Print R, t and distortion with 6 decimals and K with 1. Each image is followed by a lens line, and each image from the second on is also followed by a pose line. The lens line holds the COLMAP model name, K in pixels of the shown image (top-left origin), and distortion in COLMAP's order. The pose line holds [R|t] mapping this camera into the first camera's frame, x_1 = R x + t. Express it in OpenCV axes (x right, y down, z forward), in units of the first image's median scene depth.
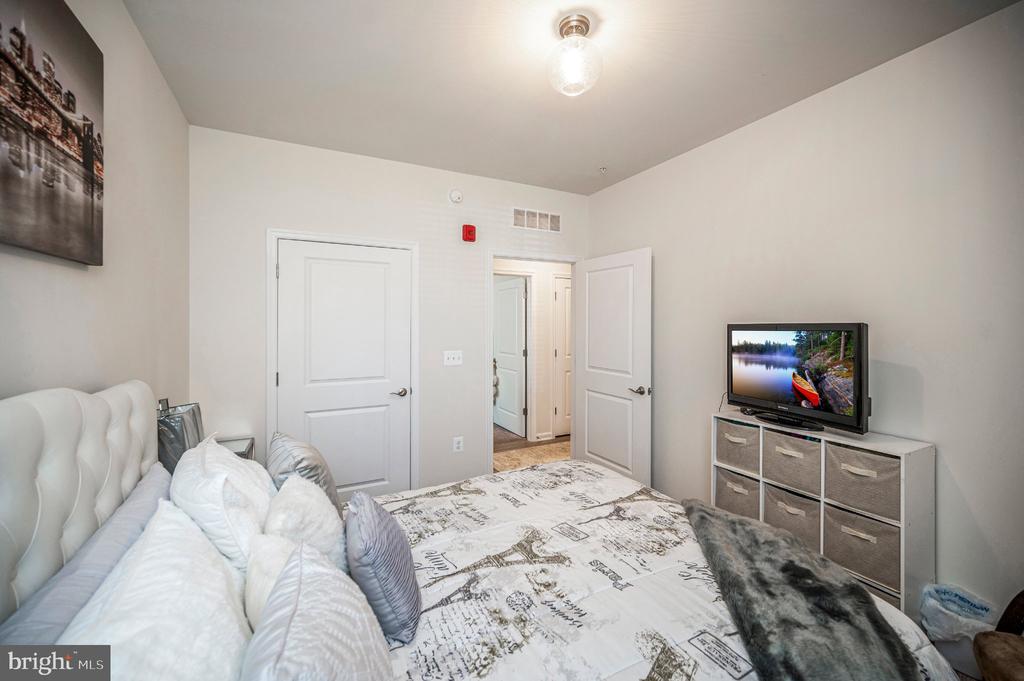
lens RADIAL K [[406.4, 0, 511.0], [0, 406.4, 325.3], [0, 0, 1]] dist [-0.000669, -0.000120]
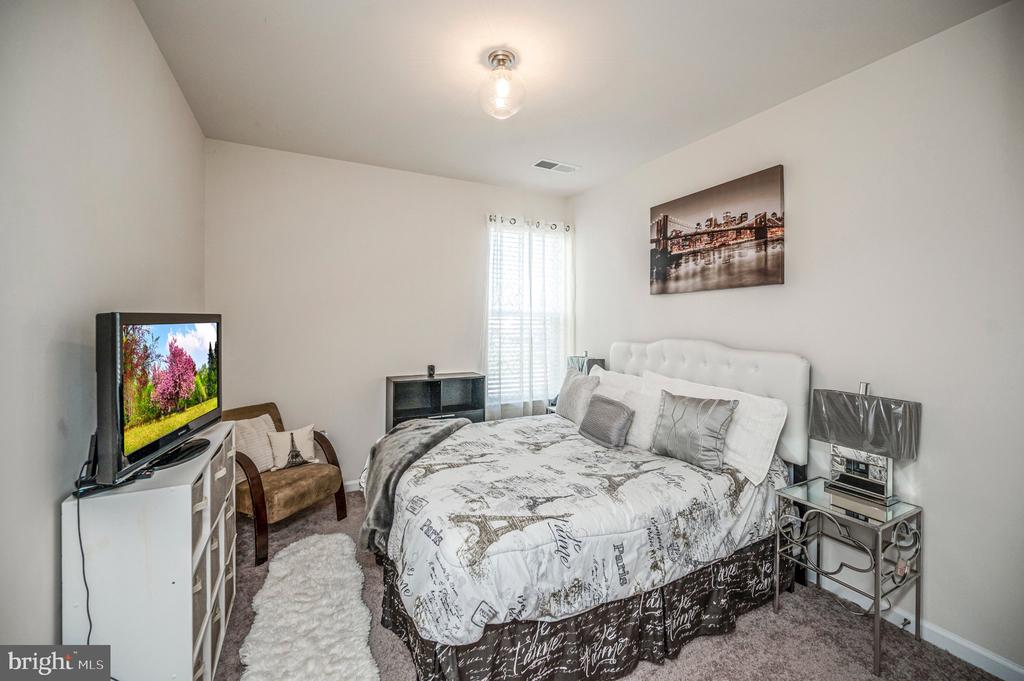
lens RADIAL K [[406.4, 0, 511.0], [0, 406.4, 325.3], [0, 0, 1]] dist [-0.000669, -0.000120]
pose [[-0.999989, -0.004038, 0.002265, 0.123397], [-0.004001, 0.999863, 0.016032, 0.006048], [-0.002329, 0.016023, -0.999869, 2.220090]]
